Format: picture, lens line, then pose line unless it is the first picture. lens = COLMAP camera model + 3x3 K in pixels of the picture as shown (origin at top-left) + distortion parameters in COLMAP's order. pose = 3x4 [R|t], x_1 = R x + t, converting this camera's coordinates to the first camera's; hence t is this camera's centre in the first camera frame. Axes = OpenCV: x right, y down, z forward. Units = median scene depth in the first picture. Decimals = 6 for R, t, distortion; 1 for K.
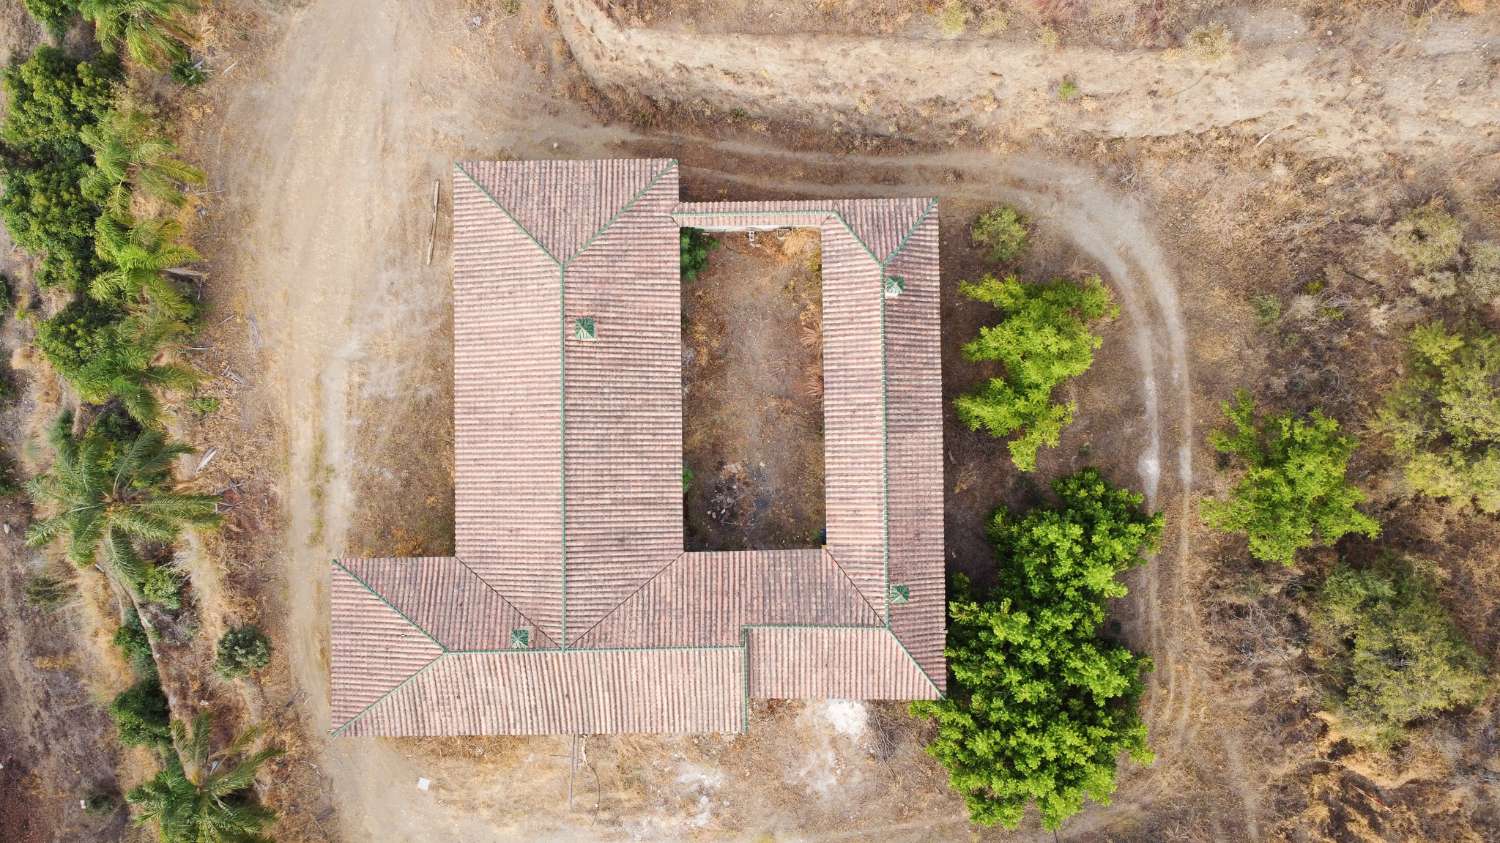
lens RADIAL K [[1101.7, 0, 745.2], [0, 1101.7, 422.5], [0, 0, 1]] dist [-0.006499, -0.000438]
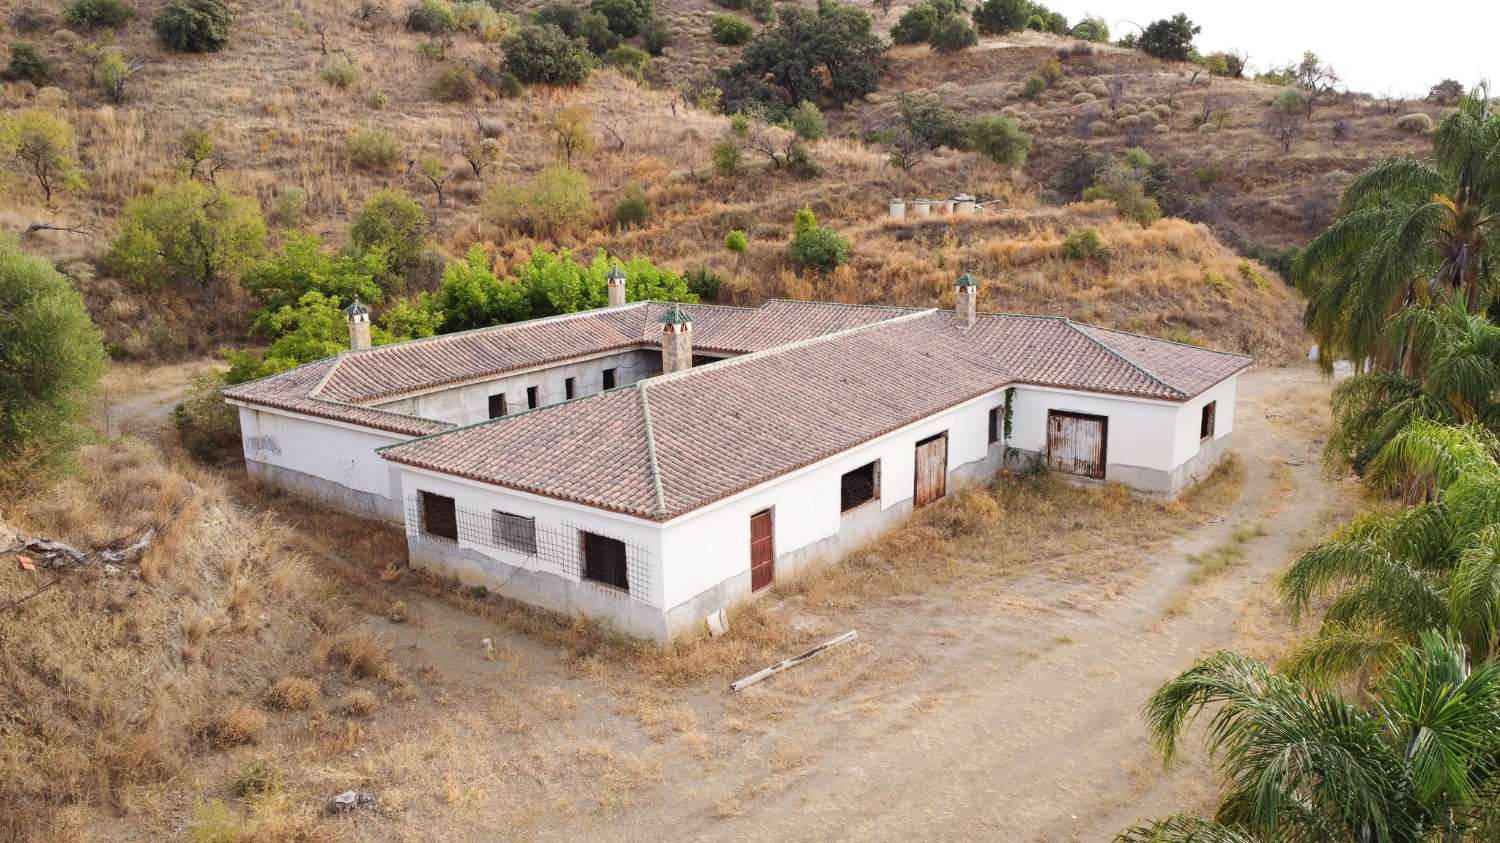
lens RADIAL K [[1101.7, 0, 745.2], [0, 1101.7, 422.5], [0, 0, 1]] dist [-0.006499, -0.000438]
pose [[-0.789624, -0.105892, 0.604385, -0.568766], [0.613063, -0.177010, 0.769949, -0.564161], [0.025451, 0.978496, 0.204690, 0.869499]]
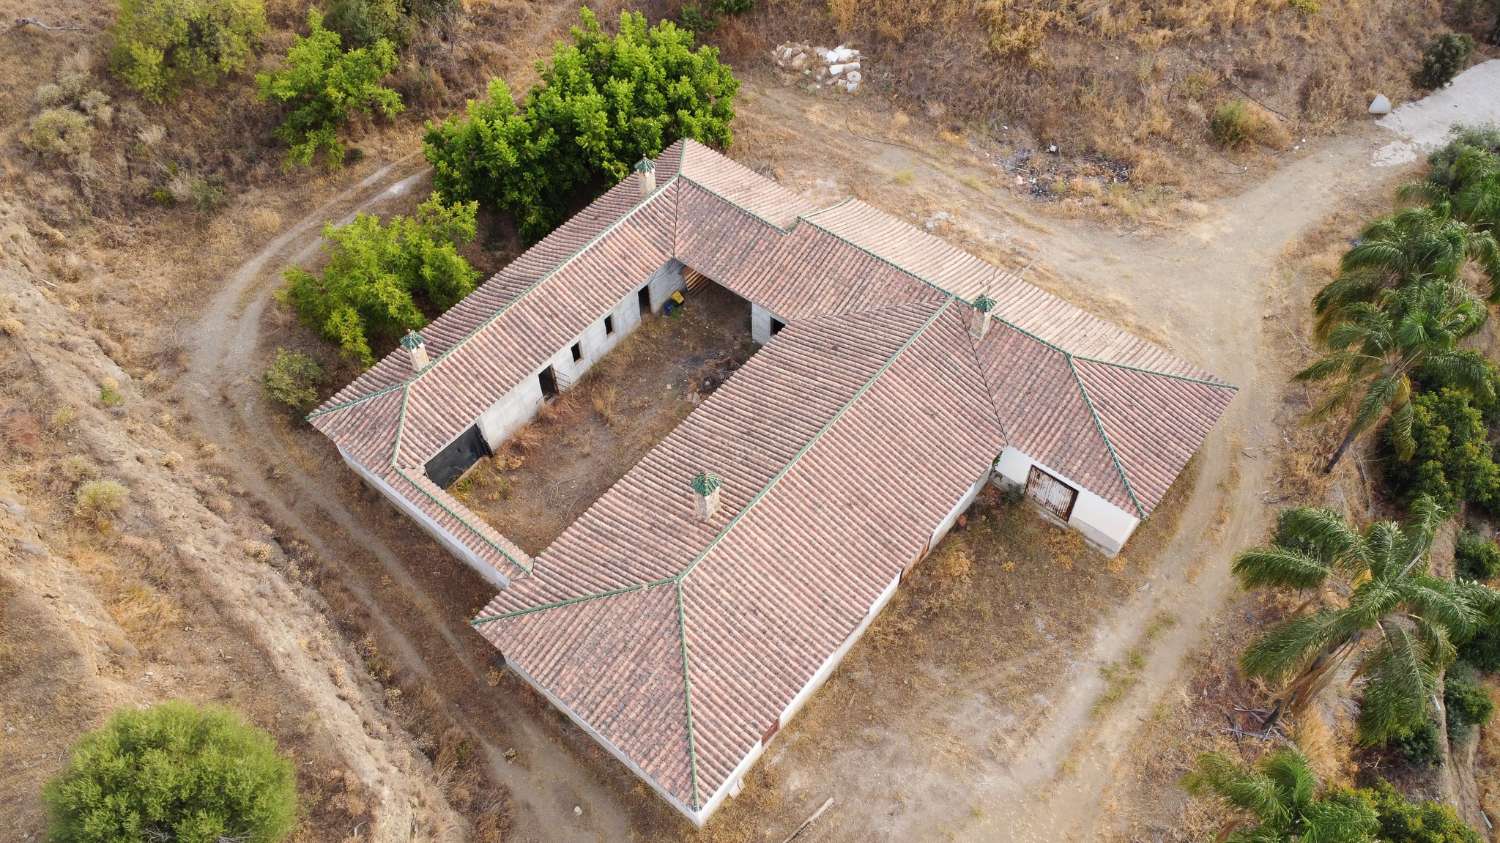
lens RADIAL K [[1101.7, 0, 745.2], [0, 1101.7, 422.5], [0, 0, 1]] dist [-0.006499, -0.000438]
pose [[-0.766289, -0.484749, 0.421687, -0.453266], [0.642382, -0.590429, 0.488610, -0.403528], [0.012123, 0.645300, 0.763833, 0.345581]]
